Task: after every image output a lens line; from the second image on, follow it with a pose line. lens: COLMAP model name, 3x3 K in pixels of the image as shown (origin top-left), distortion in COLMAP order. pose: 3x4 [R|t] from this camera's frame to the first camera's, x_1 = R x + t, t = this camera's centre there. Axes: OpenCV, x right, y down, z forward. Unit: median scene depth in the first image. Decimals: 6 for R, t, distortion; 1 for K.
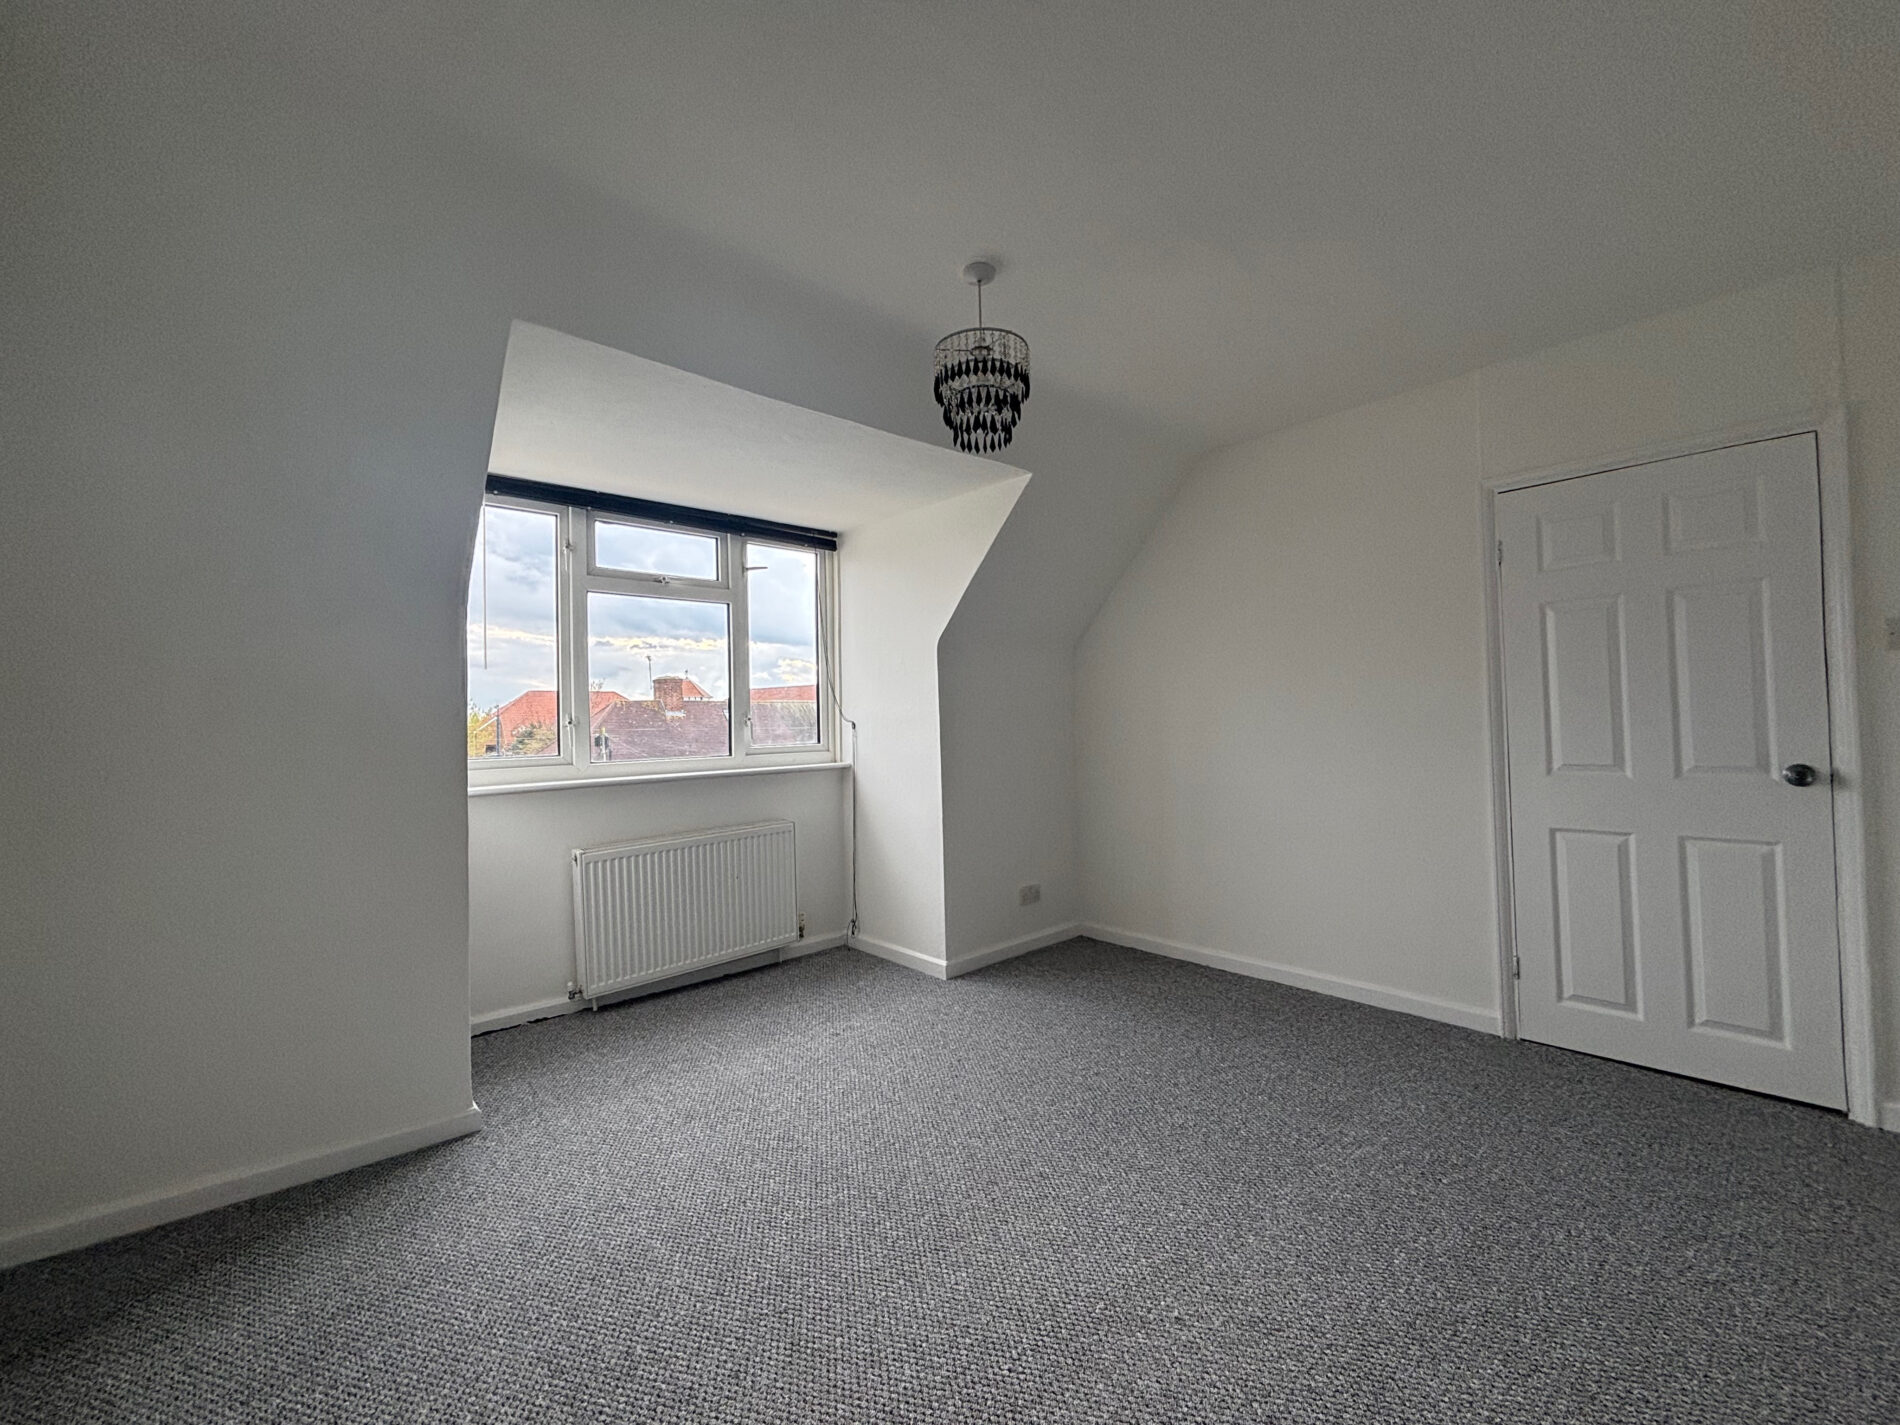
lens RADIAL K [[766.4, 0, 950.0], [0, 766.4, 712.5], [0, 0, 1]] dist [0.002936, -0.000122]
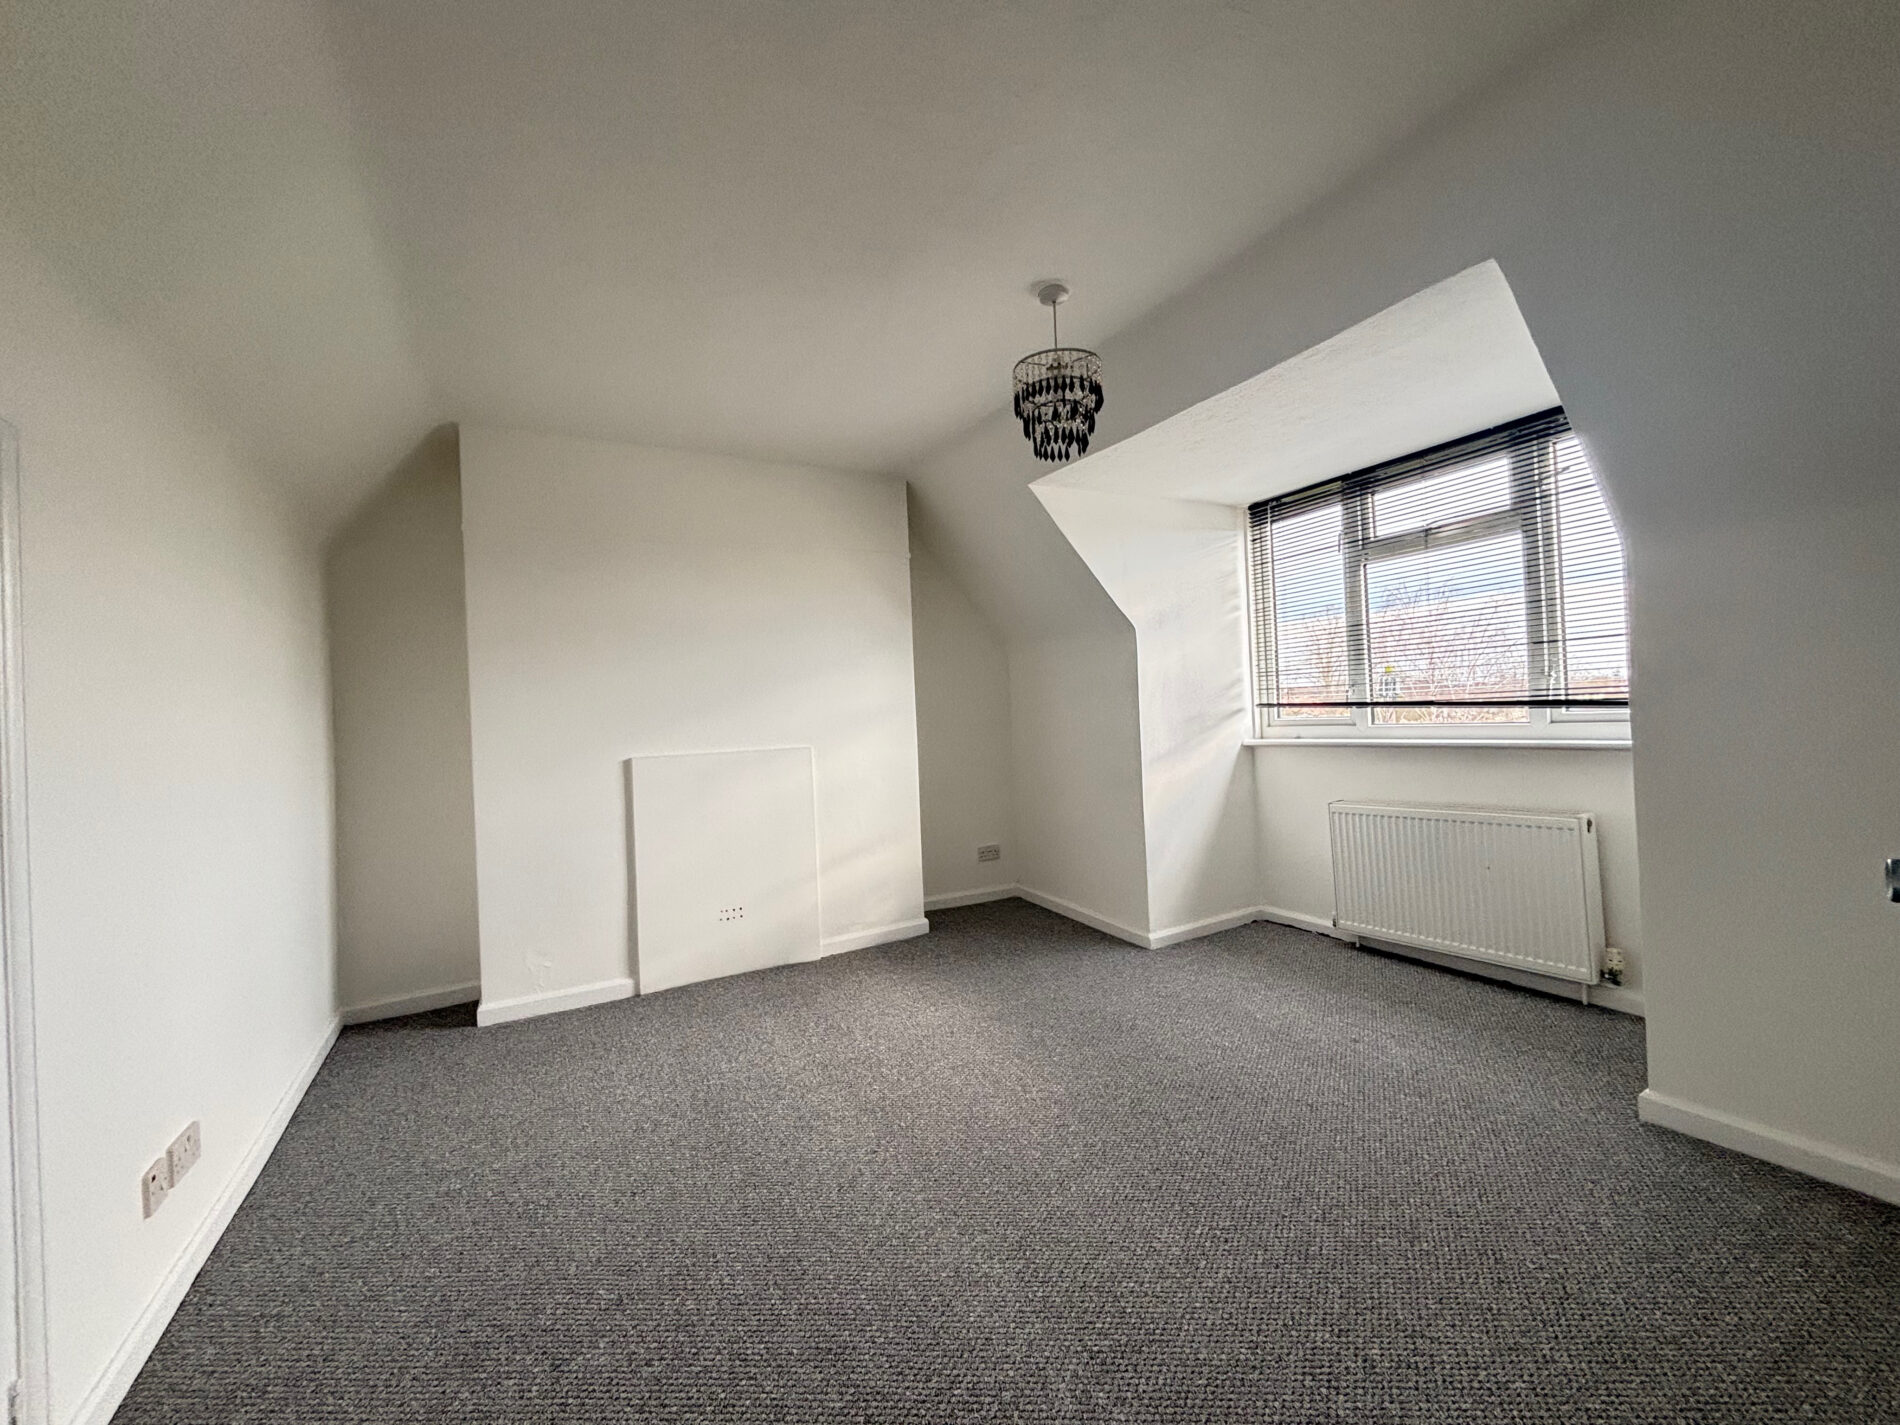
lens RADIAL K [[784.2, 0, 945.0], [0, 784.2, 711.5], [0, 0, 1]] dist [0.000617, 0.000047]
pose [[-0.235544, 0.030398, -0.971388, 0.743317], [0.063353, 0.997865, 0.015864, -0.007714], [0.969797, -0.057804, -0.236967, 0.683148]]
